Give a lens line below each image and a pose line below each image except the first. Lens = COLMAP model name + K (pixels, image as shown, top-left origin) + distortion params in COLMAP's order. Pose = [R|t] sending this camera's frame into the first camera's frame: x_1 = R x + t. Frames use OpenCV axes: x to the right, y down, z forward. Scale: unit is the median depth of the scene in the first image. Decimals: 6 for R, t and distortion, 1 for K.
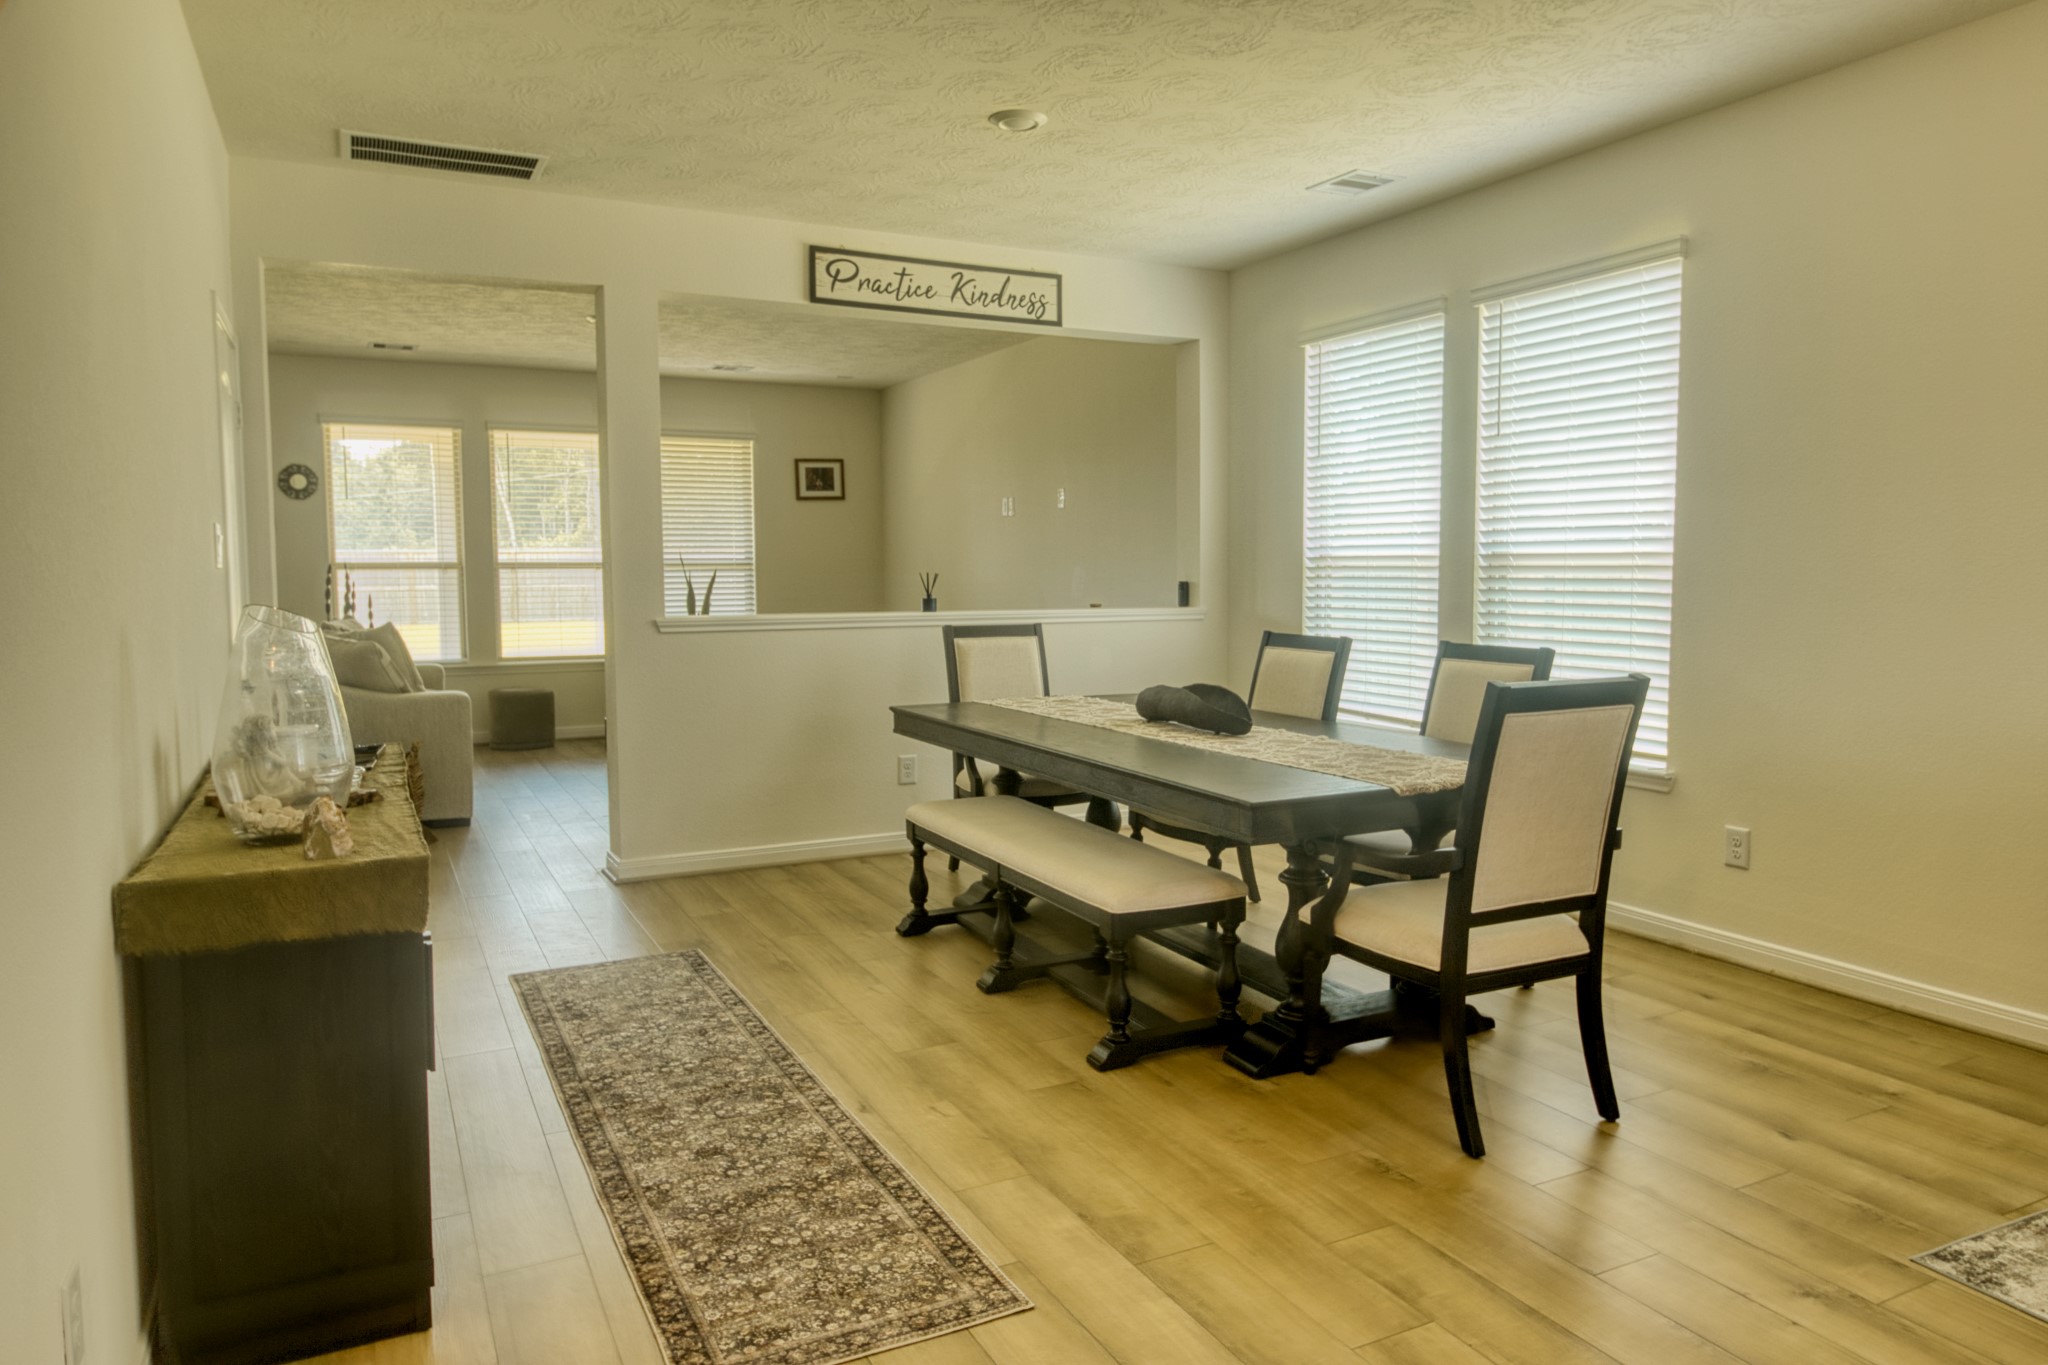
lens RADIAL K [[1345.4, 0, 1035.7], [0, 1345.4, 670.6], [0, 0, 1]] dist [0.004089, 0.001624]
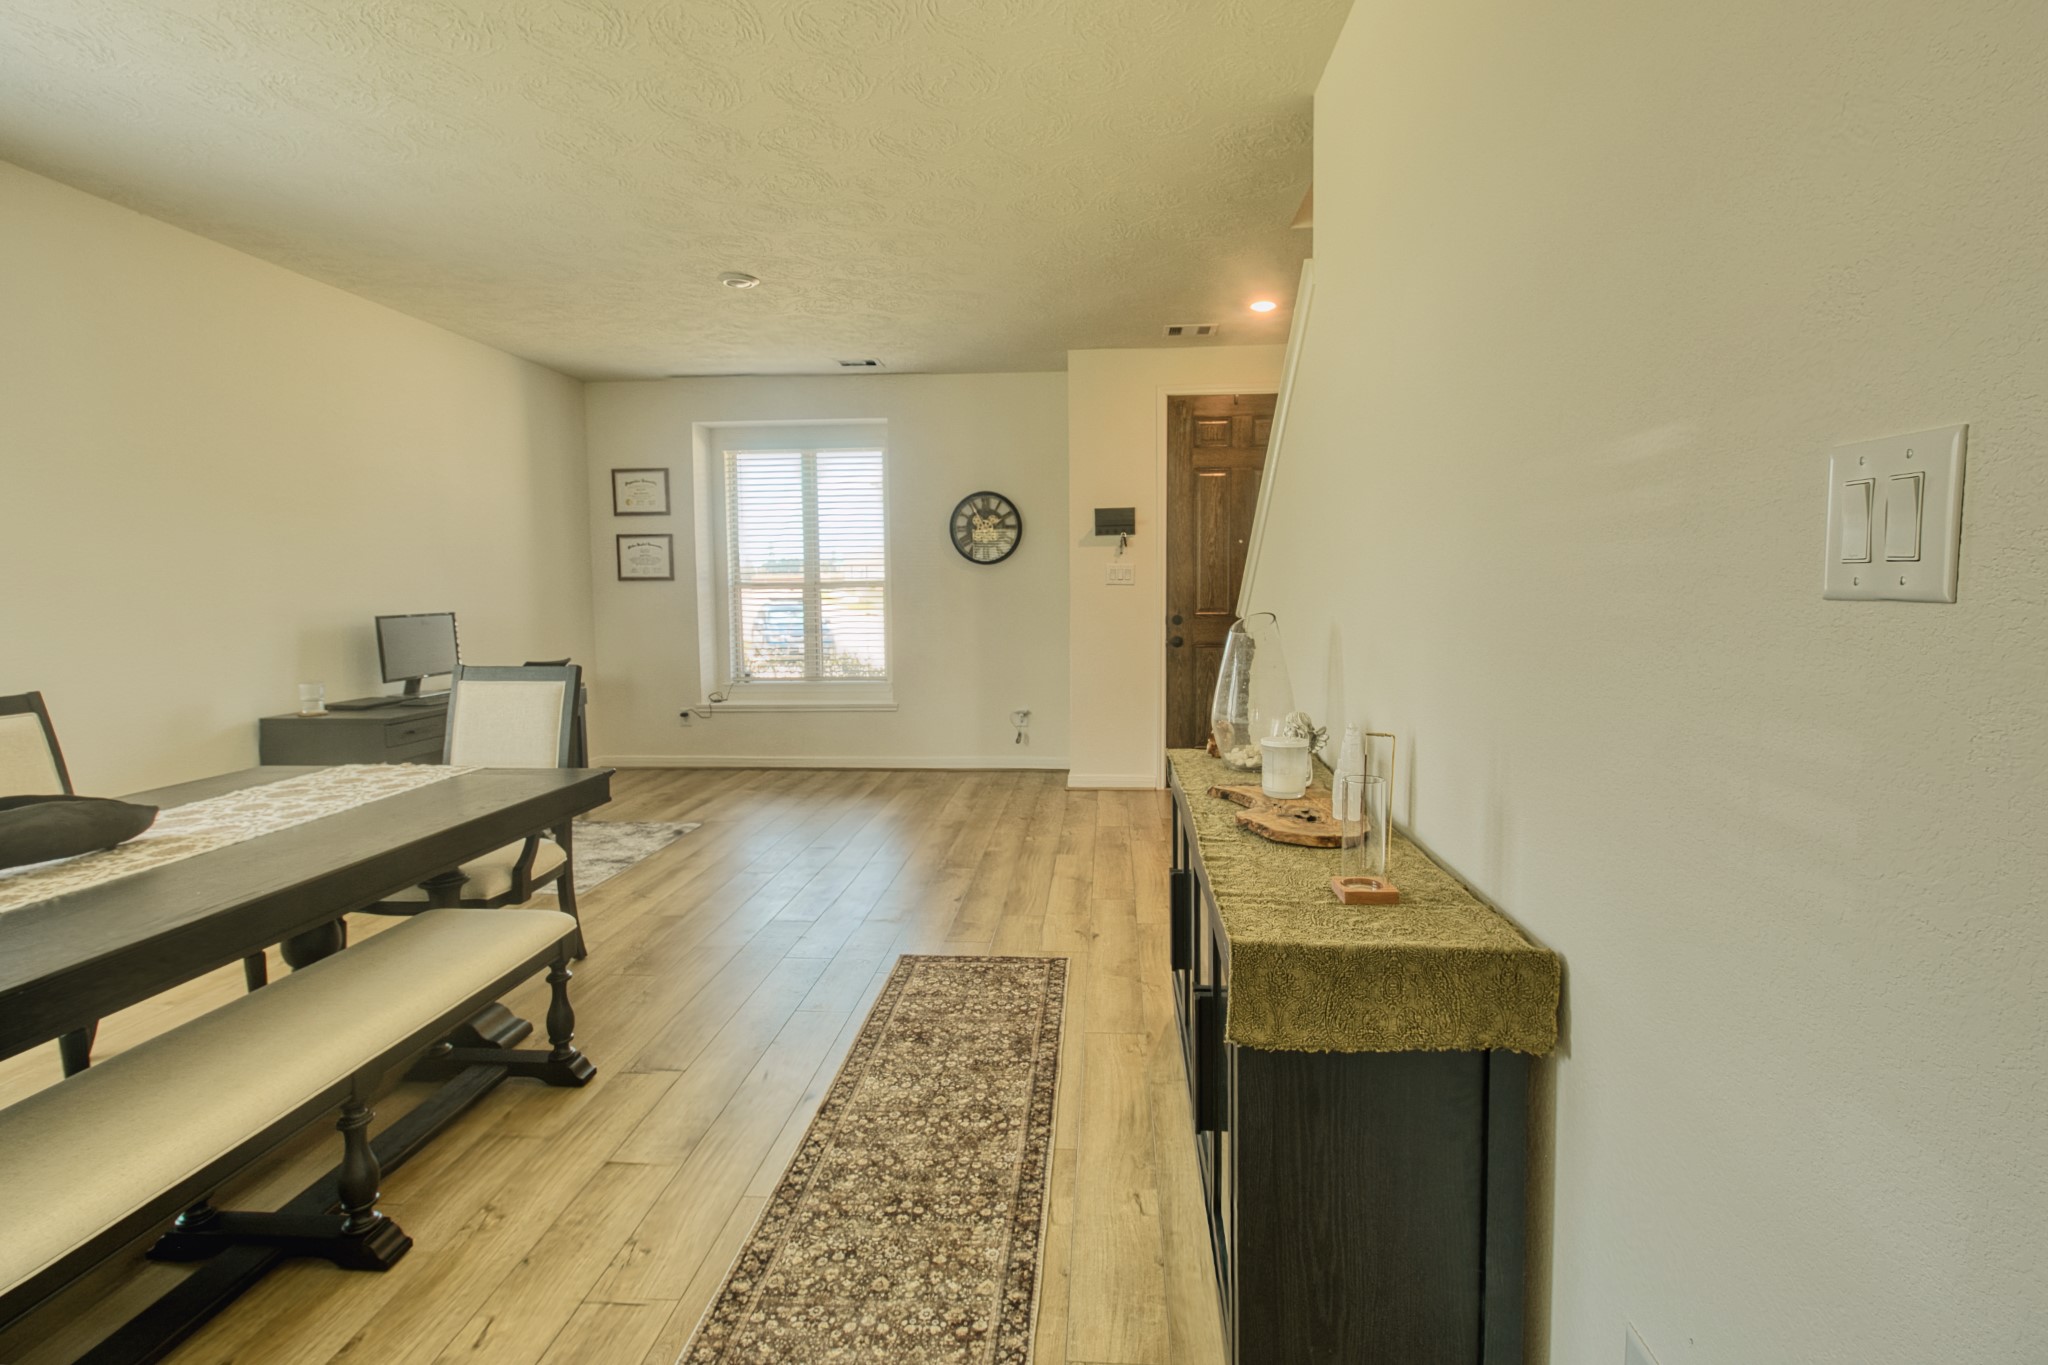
lens RADIAL K [[983.1, 0, 1039.6], [0, 983.1, 659.5], [0, 0, 1]] dist [0.009059, -0.000863]
pose [[-0.858036, -0.028383, 0.512805, -0.380130], [0.050969, 0.988837, 0.140013, -0.068667], [-0.511055, 0.146273, -0.847011, 0.850675]]
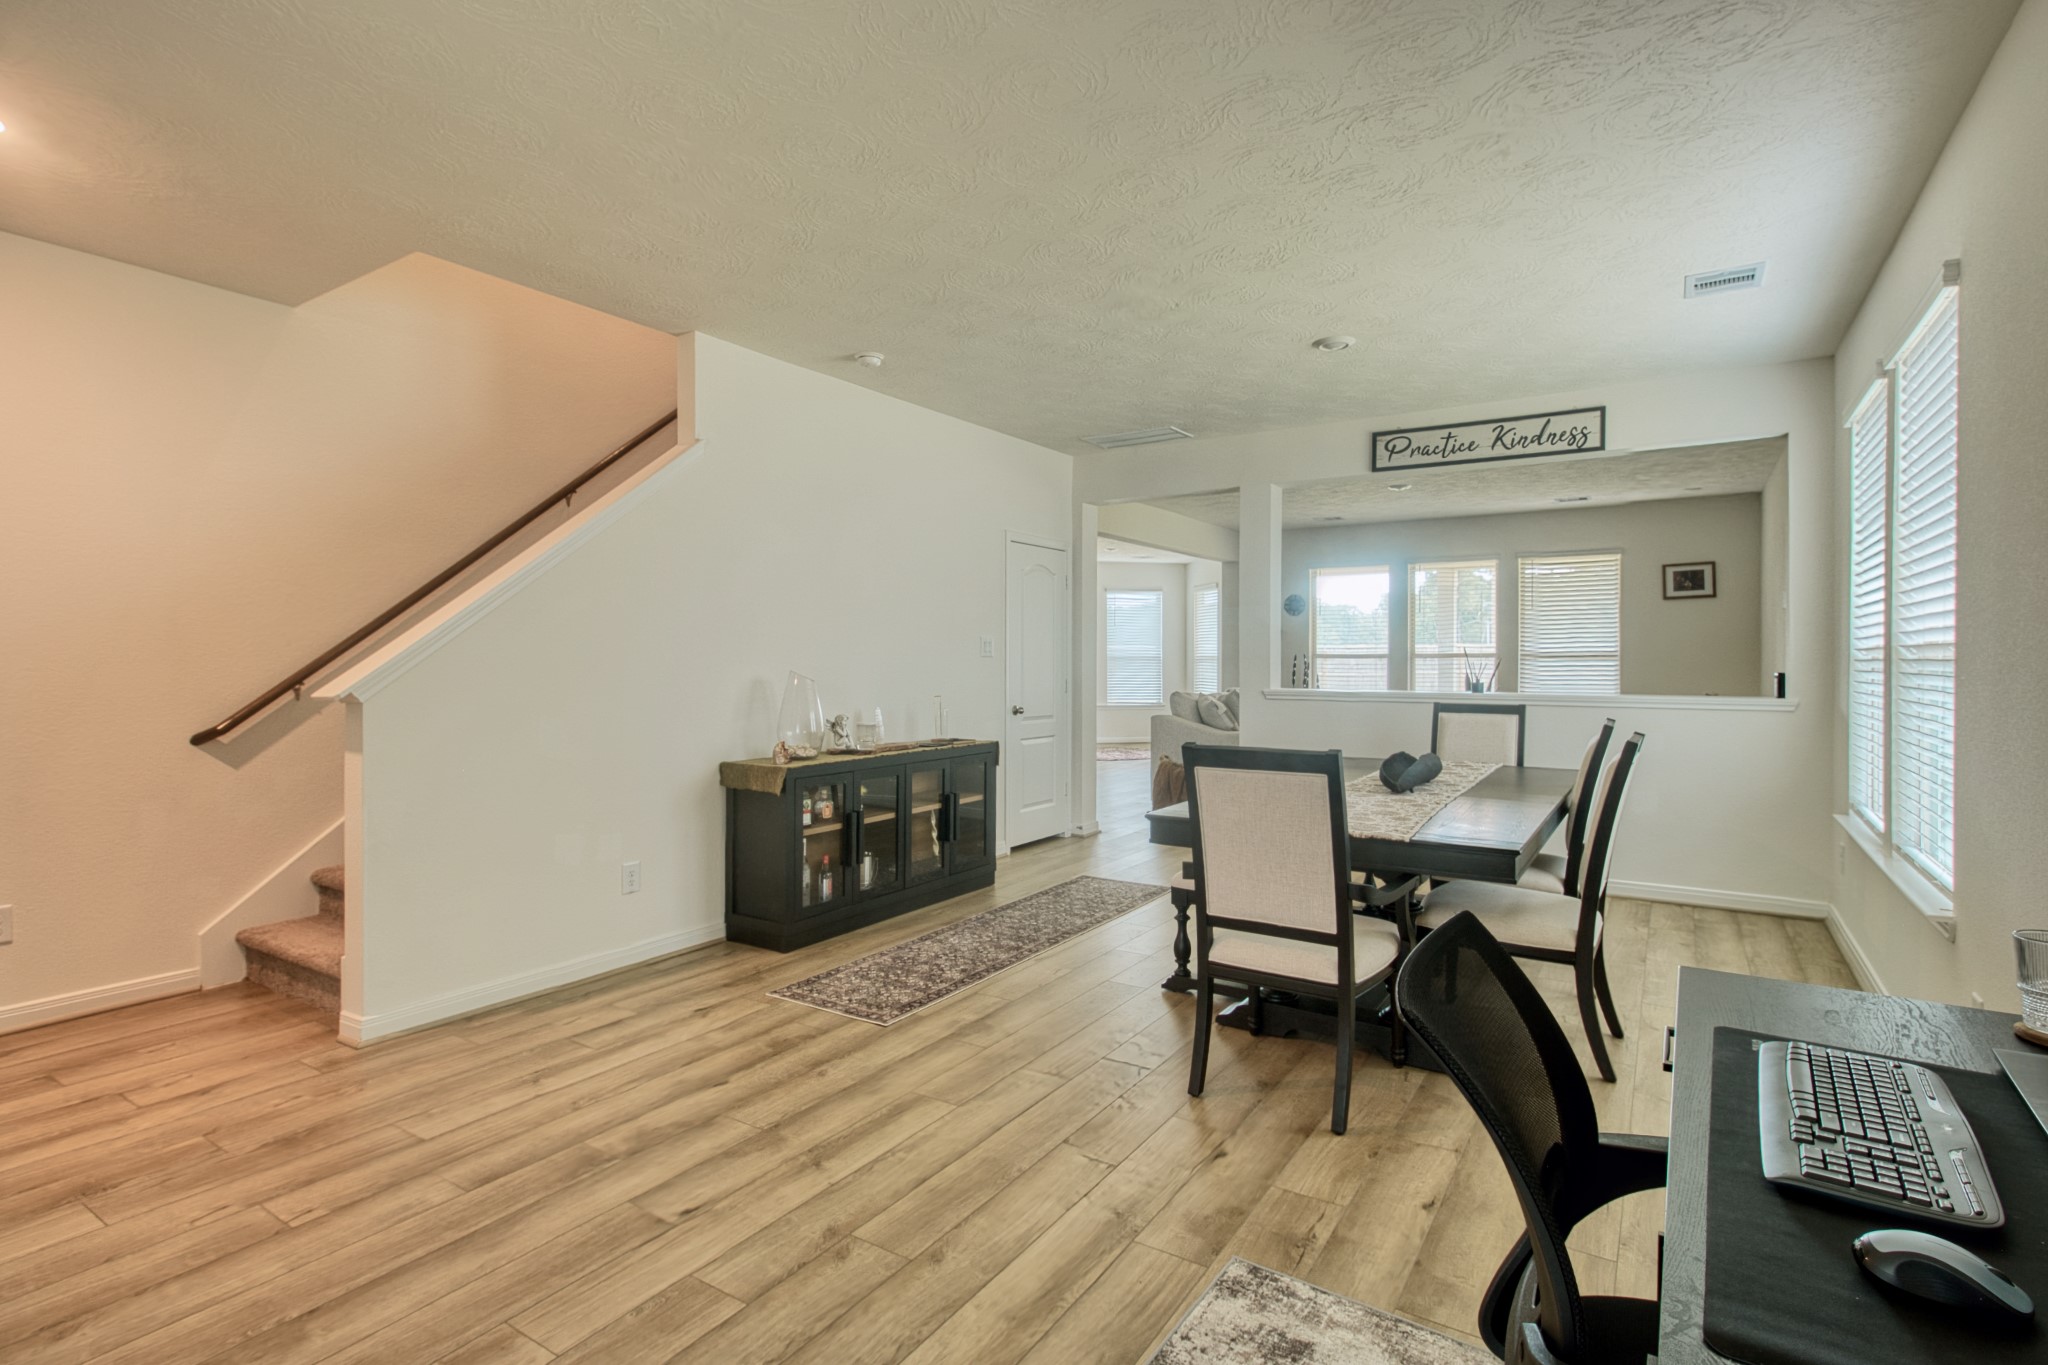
lens RADIAL K [[993.5, 0, 1000.0], [0, 993.5, 672.0], [0, 0, 1]] dist [0.002176, 0.000077]
pose [[0.479020, 0.015510, -0.877667, 0.559457], [-0.068302, 0.997471, -0.019651, -0.015265], [0.875143, 0.069360, 0.478868, 0.163946]]
